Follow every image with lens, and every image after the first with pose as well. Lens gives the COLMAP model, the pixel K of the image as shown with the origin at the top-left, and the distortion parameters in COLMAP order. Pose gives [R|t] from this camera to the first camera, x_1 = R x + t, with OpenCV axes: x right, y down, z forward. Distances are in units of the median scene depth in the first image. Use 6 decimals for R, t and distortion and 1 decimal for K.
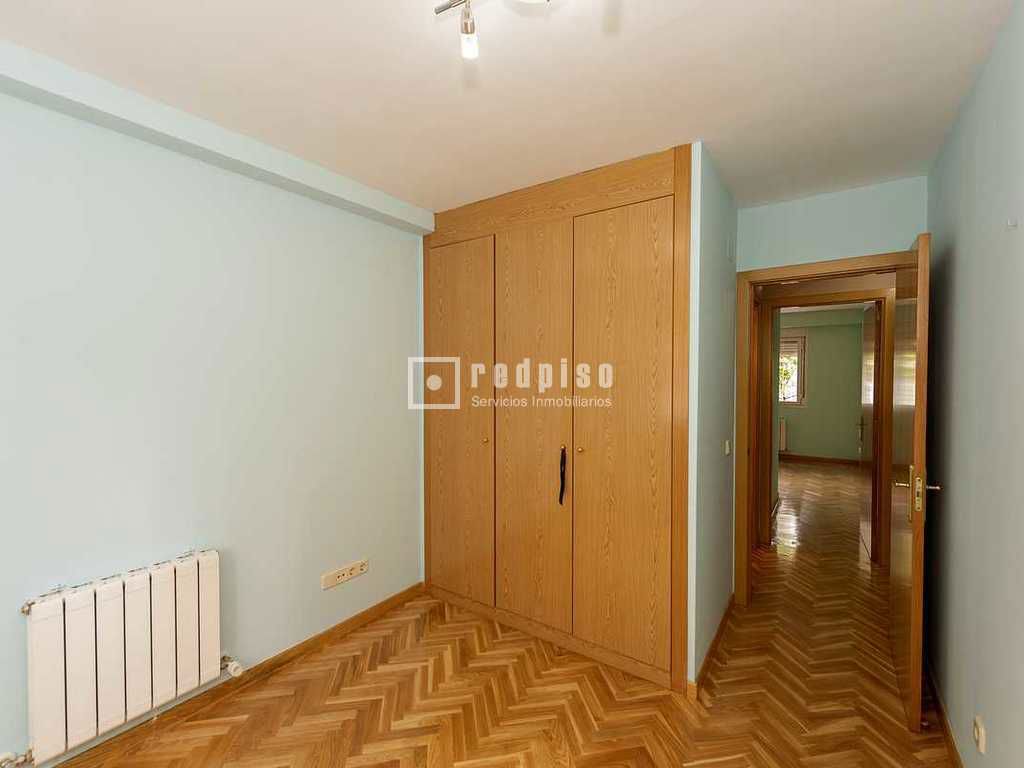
lens RADIAL K [[455.2, 0, 504.8], [0, 455.2, 379.8], [0, 0, 1]] dist [0.011281, -0.003959]
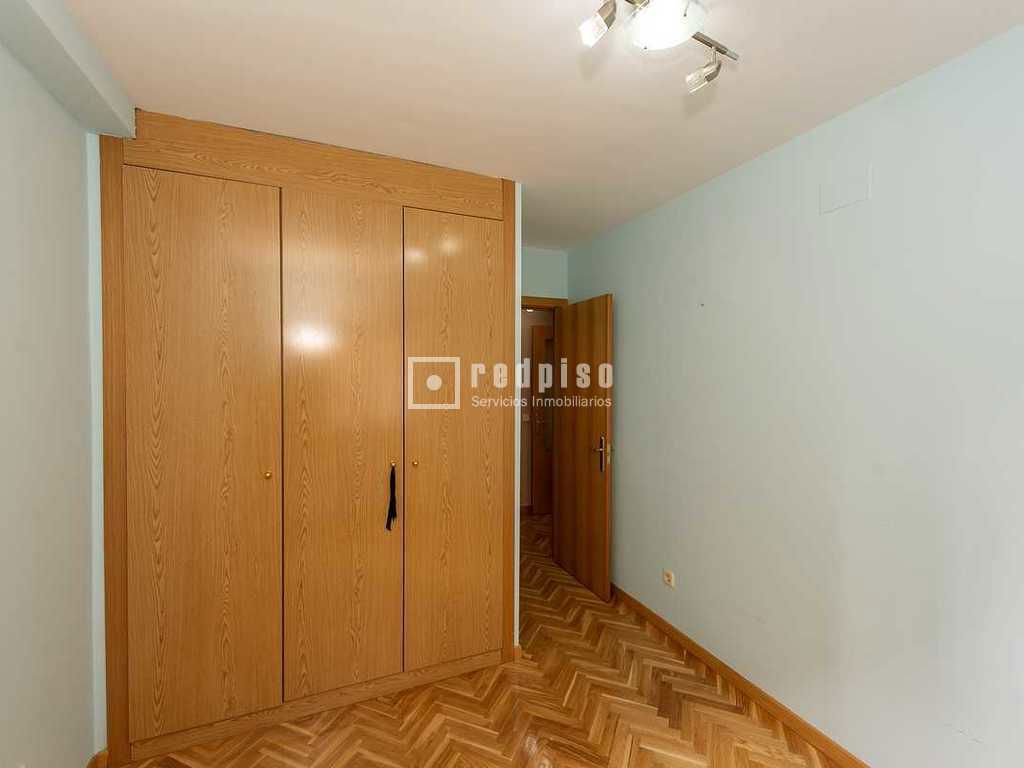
lens RADIAL K [[455.2, 0, 507.6], [0, 455.2, 384.5], [0, 0, 1]] dist [0.011281, -0.003959]
pose [[0.527356, -0.011400, 0.849568, -0.561700], [0.015677, 0.999870, 0.003686, -0.005592], [-0.849500, 0.011375, 0.527467, 0.390741]]
